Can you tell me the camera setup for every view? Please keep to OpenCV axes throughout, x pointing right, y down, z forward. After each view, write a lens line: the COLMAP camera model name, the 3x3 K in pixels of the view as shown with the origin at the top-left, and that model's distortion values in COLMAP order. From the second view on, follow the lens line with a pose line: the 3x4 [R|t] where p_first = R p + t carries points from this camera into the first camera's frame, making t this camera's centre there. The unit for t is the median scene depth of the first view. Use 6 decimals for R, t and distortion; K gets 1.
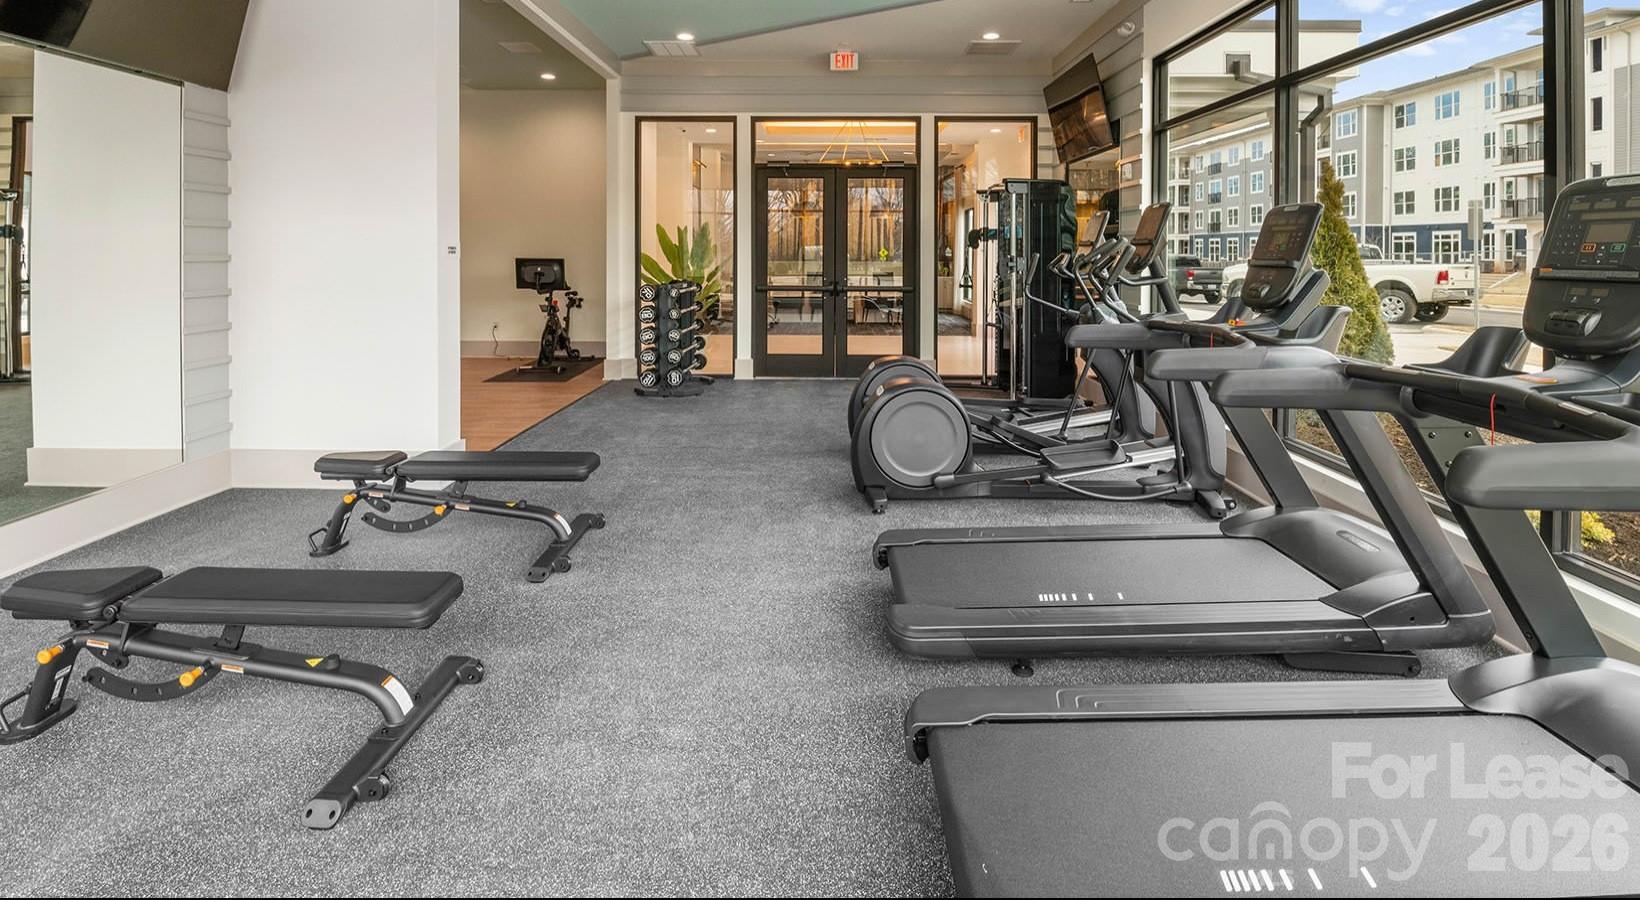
lens RADIAL K [[748.6, 0, 826.1], [0, 748.6, 283.9], [0, 0, 1]] dist [0.001033, -0.000302]
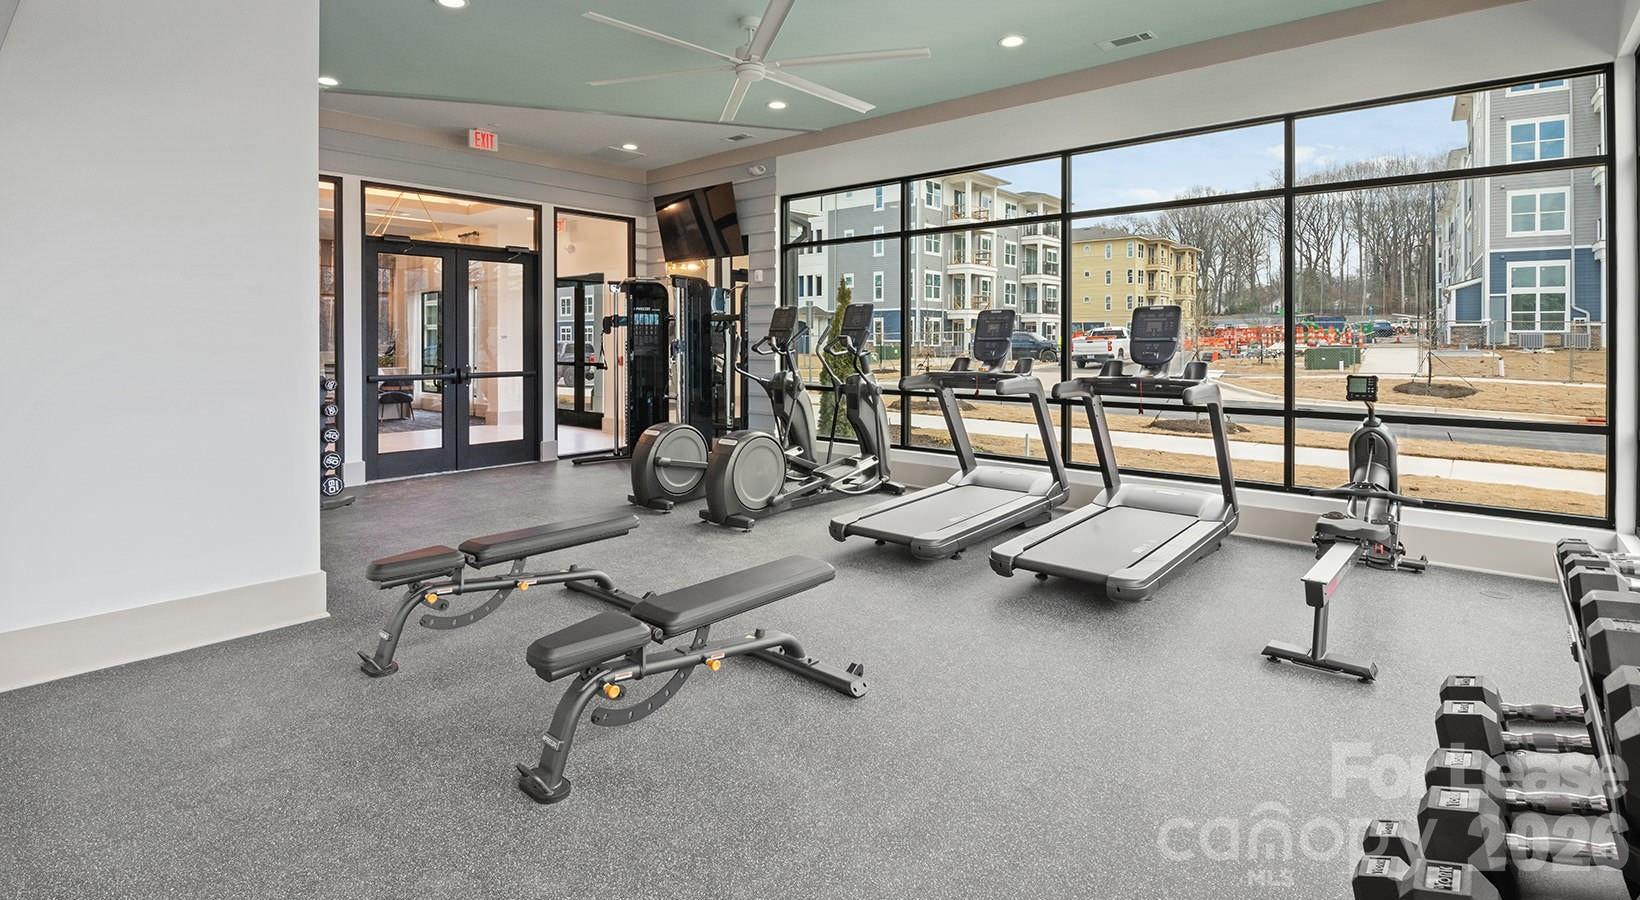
lens RADIAL K [[786.0, 0, 848.2], [0, 786.0, 372.1], [0, 0, 1]] dist [0.016204, -0.000159]
pose [[0.635436, -0.037161, 0.771259, -0.475077], [0.038819, 0.999116, 0.016157, 0.004529], [-0.771177, 0.019673, 0.636317, -0.012427]]
